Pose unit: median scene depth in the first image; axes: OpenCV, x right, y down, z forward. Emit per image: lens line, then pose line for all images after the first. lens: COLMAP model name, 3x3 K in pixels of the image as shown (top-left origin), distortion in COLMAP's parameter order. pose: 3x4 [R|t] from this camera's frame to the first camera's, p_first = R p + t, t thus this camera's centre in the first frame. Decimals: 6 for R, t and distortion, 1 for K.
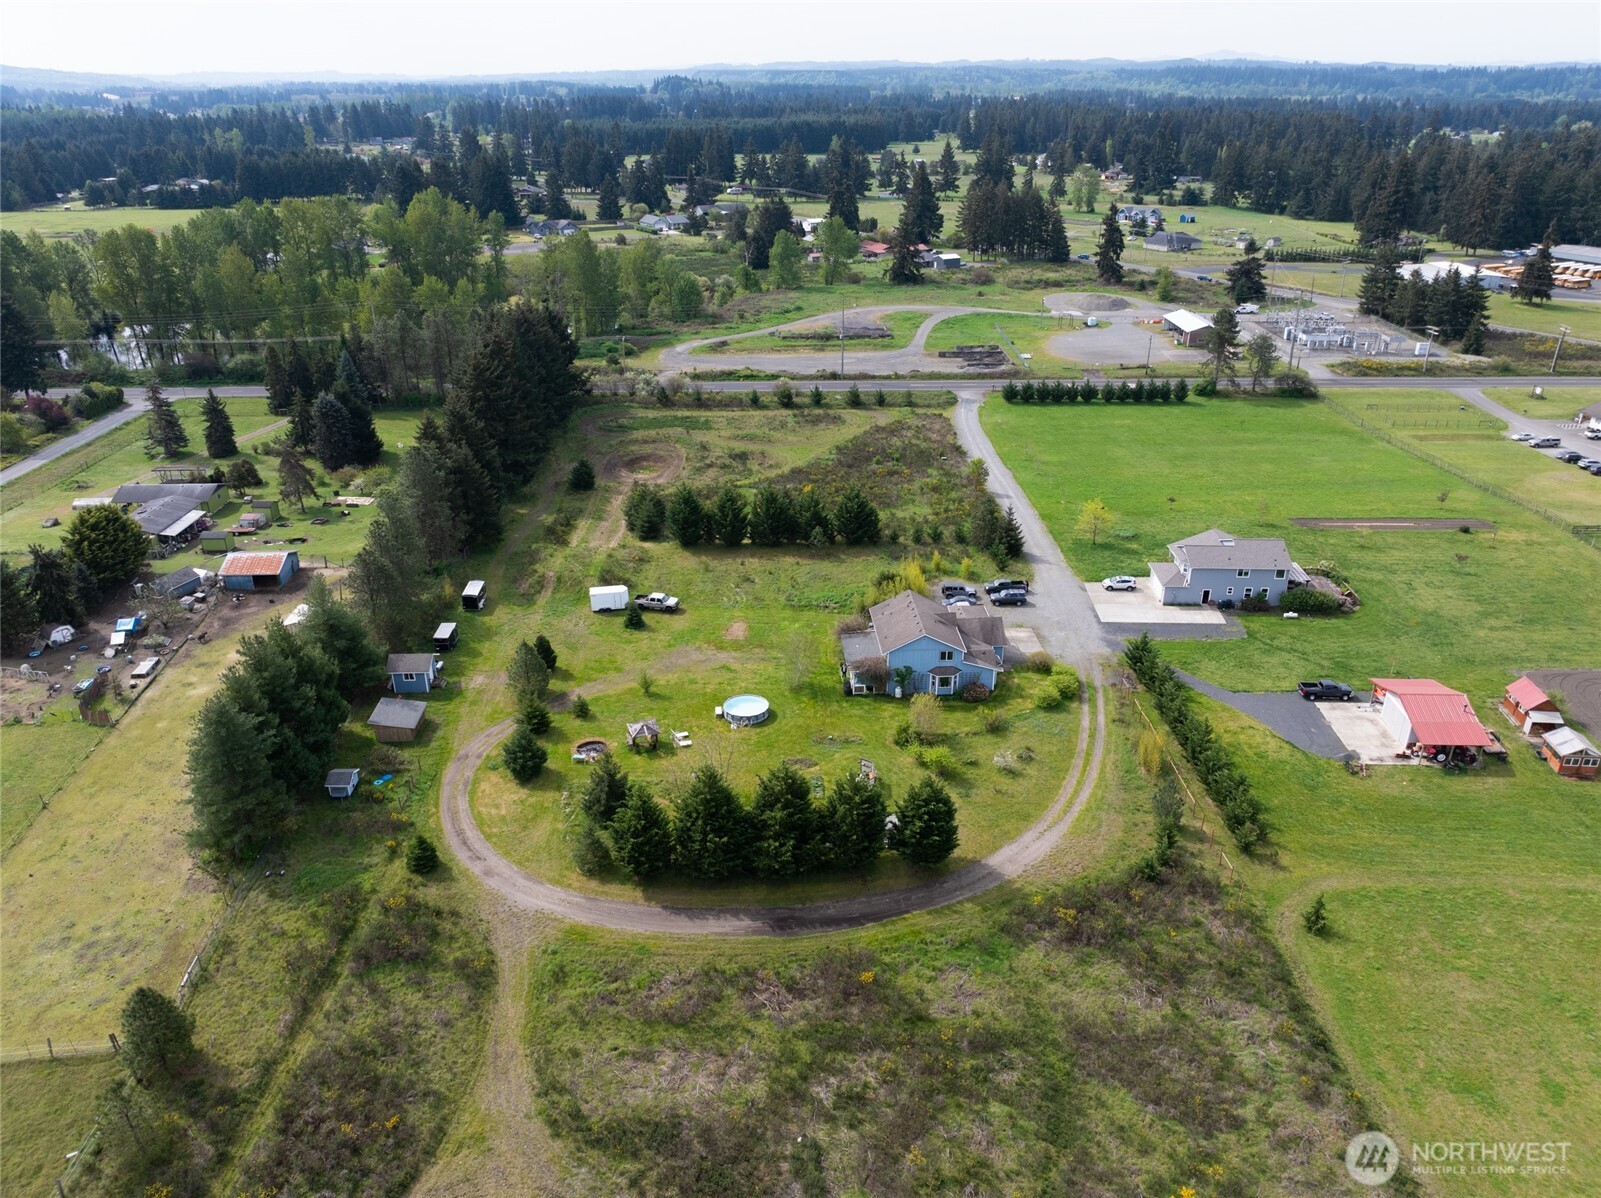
lens RADIAL K [[1129.1, 0, 800.5], [0, 1129.1, 599.0], [0, 0, 1]] dist [-0.072866, 0.042387]
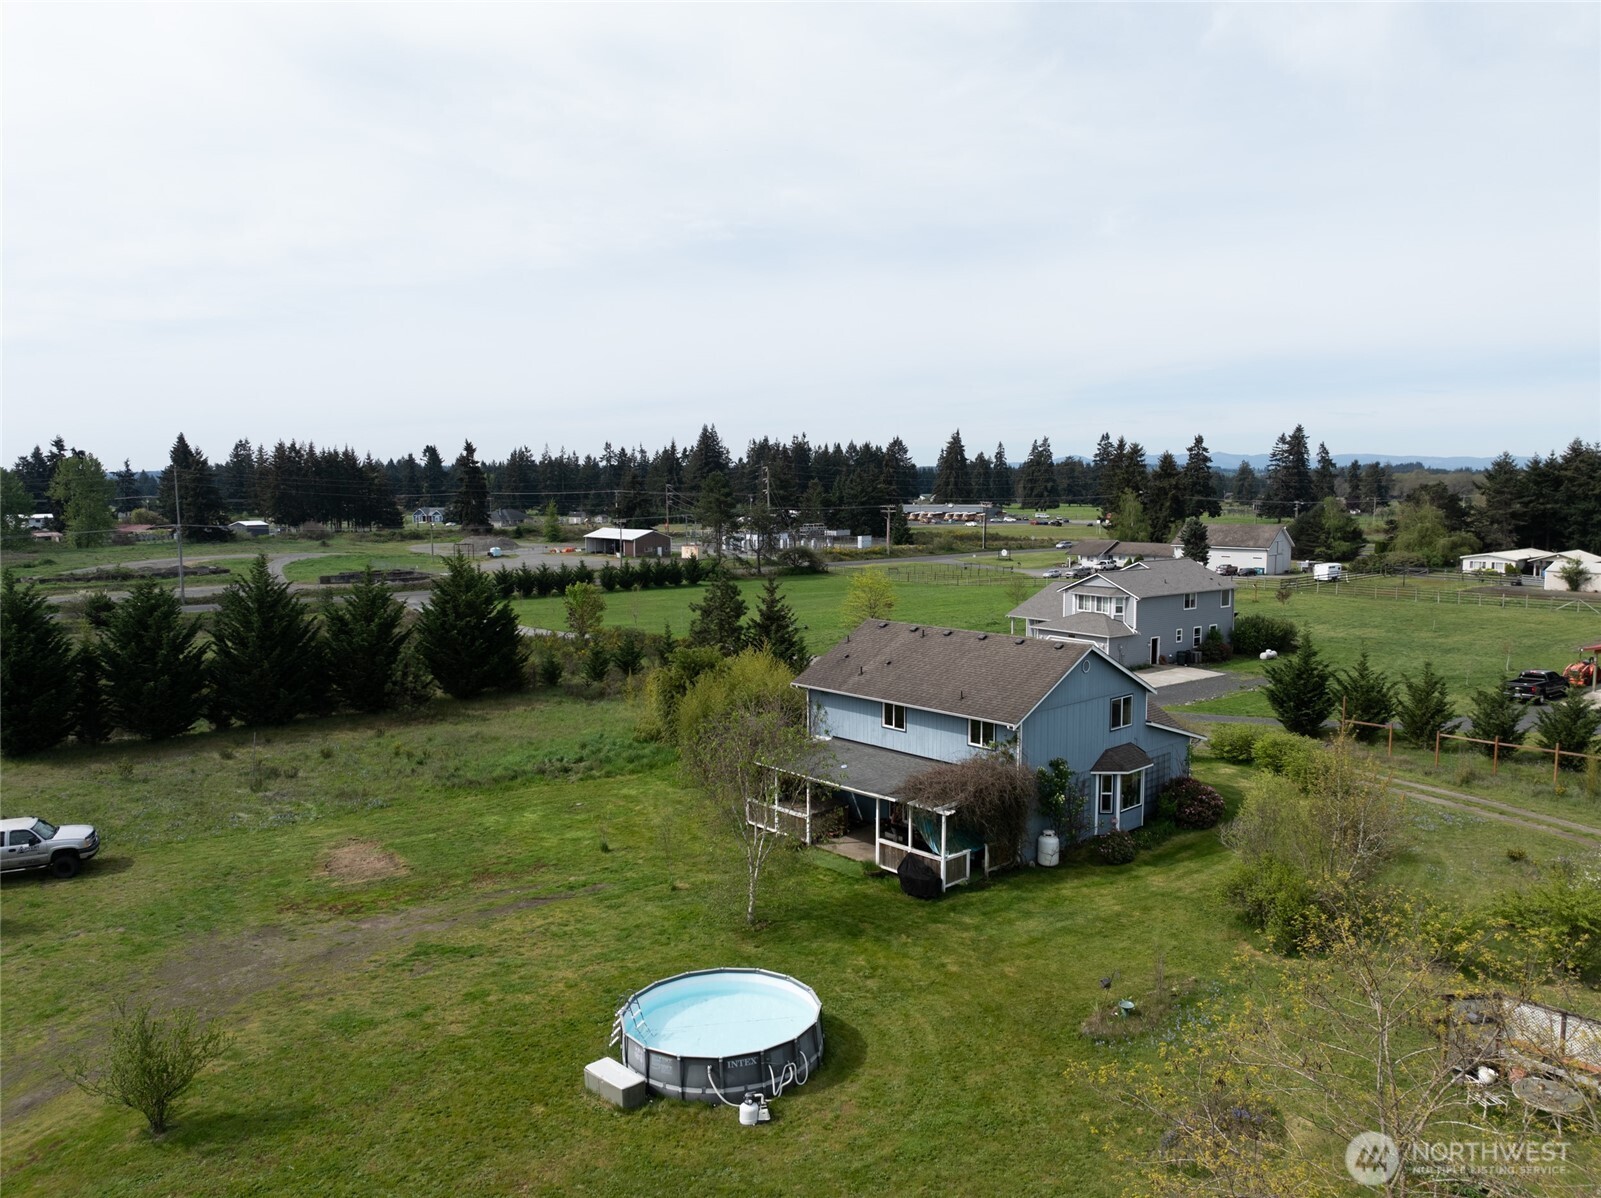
lens RADIAL K [[1129.1, 0, 800.5], [0, 1129.1, 599.0], [0, 0, 1]] dist [-0.072866, 0.042387]
pose [[0.780104, -0.065825, 0.622177, -0.160928], [0.271018, 0.931859, -0.241221, 0.073639], [-0.563903, 0.356799, 0.744787, 0.772712]]
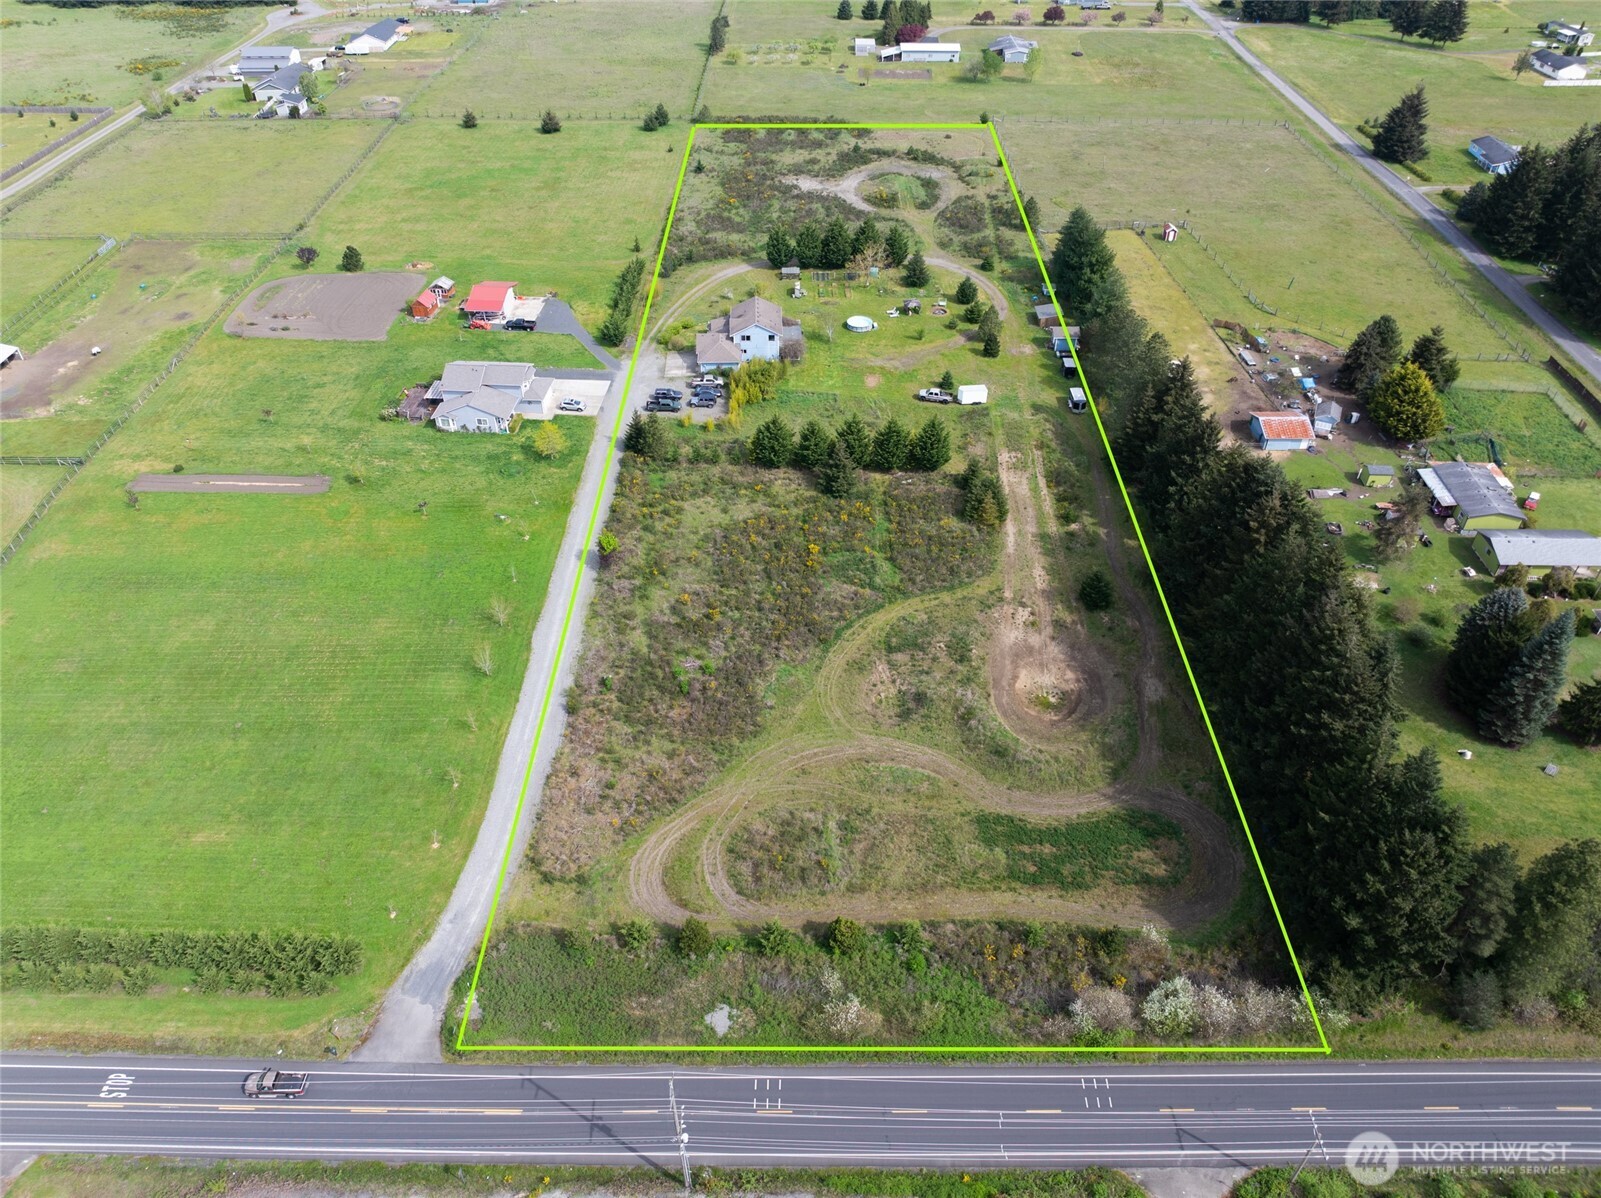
lens RADIAL K [[1129.1, 0, 800.5], [0, 1129.1, 599.0], [0, 0, 1]] dist [-0.072866, 0.042387]
pose [[-0.999719, -0.022012, 0.008809, 0.003112], [-0.001448, 0.427534, 0.903998, -1.160550], [-0.023665, 0.903731, -0.427446, 1.973539]]
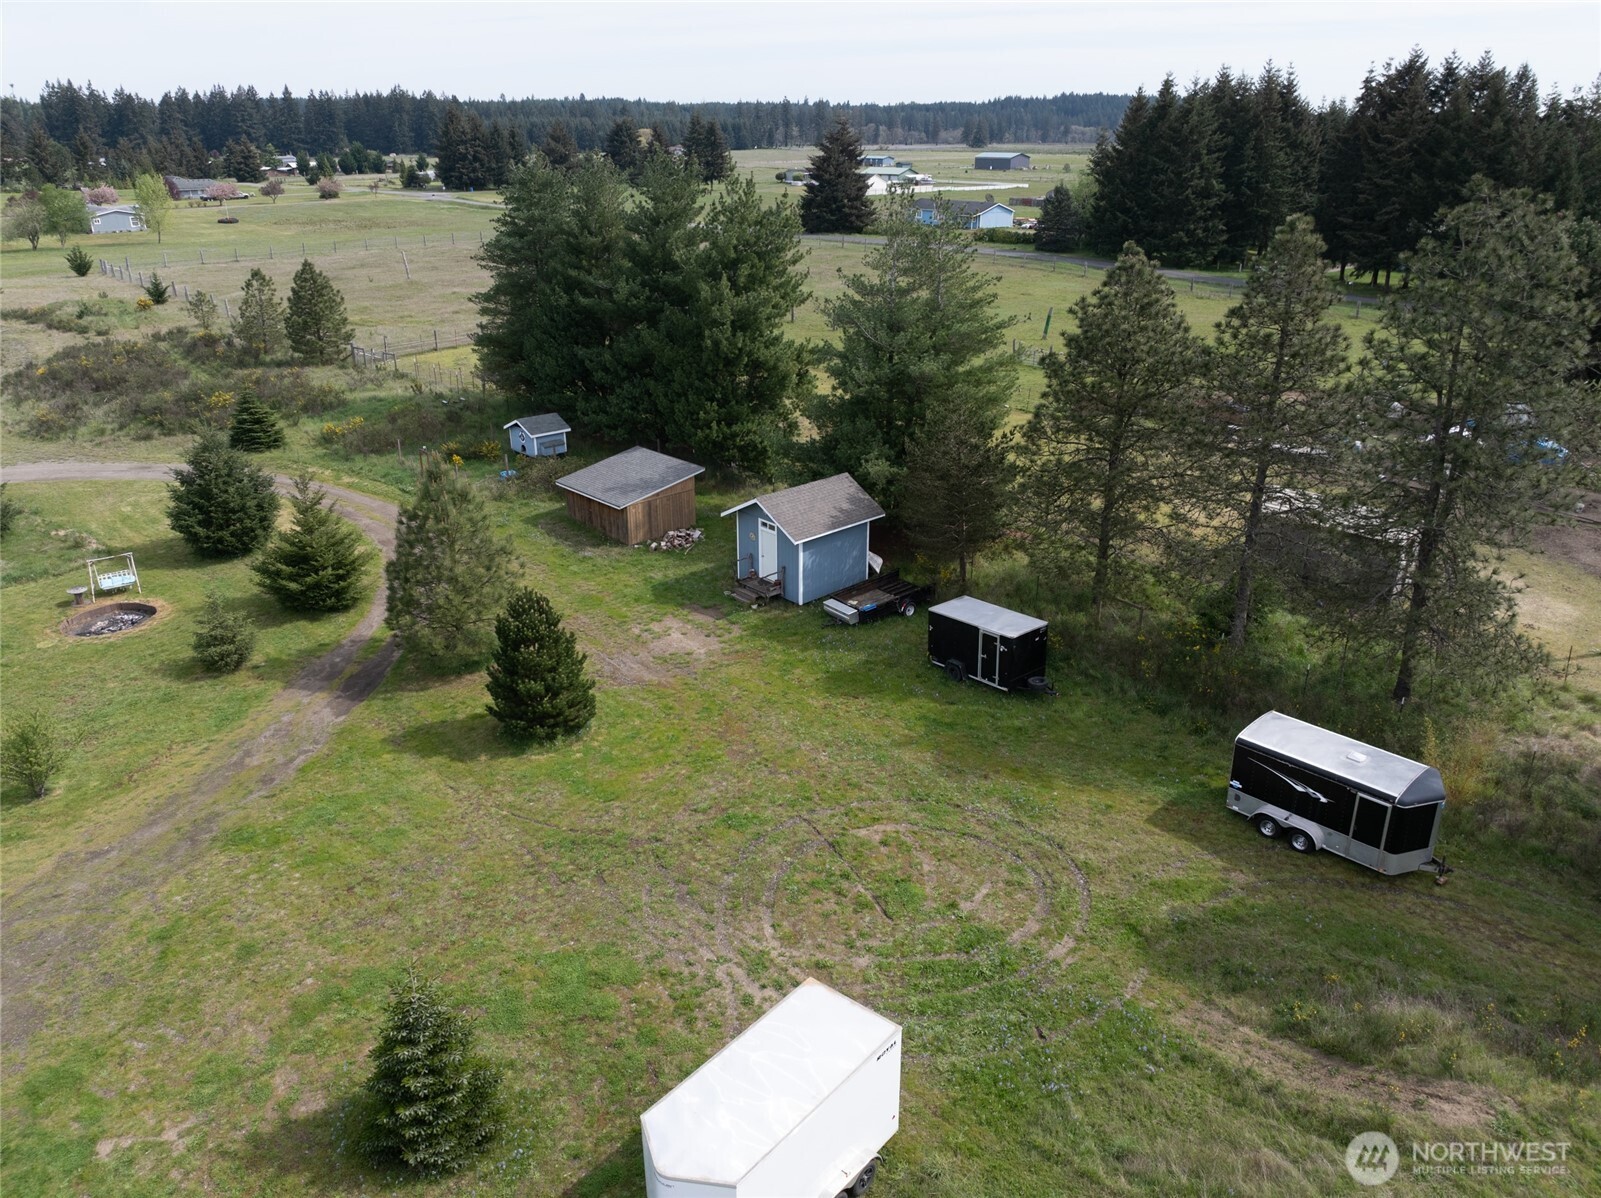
lens RADIAL K [[1129.1, 0, 800.5], [0, 1129.1, 599.0], [0, 0, 1]] dist [-0.072866, 0.042387]
pose [[-0.745763, 0.246857, -0.618788, -0.126623], [-0.289044, 0.716953, 0.634375, -0.135391], [0.600243, 0.651950, -0.463325, 1.160190]]
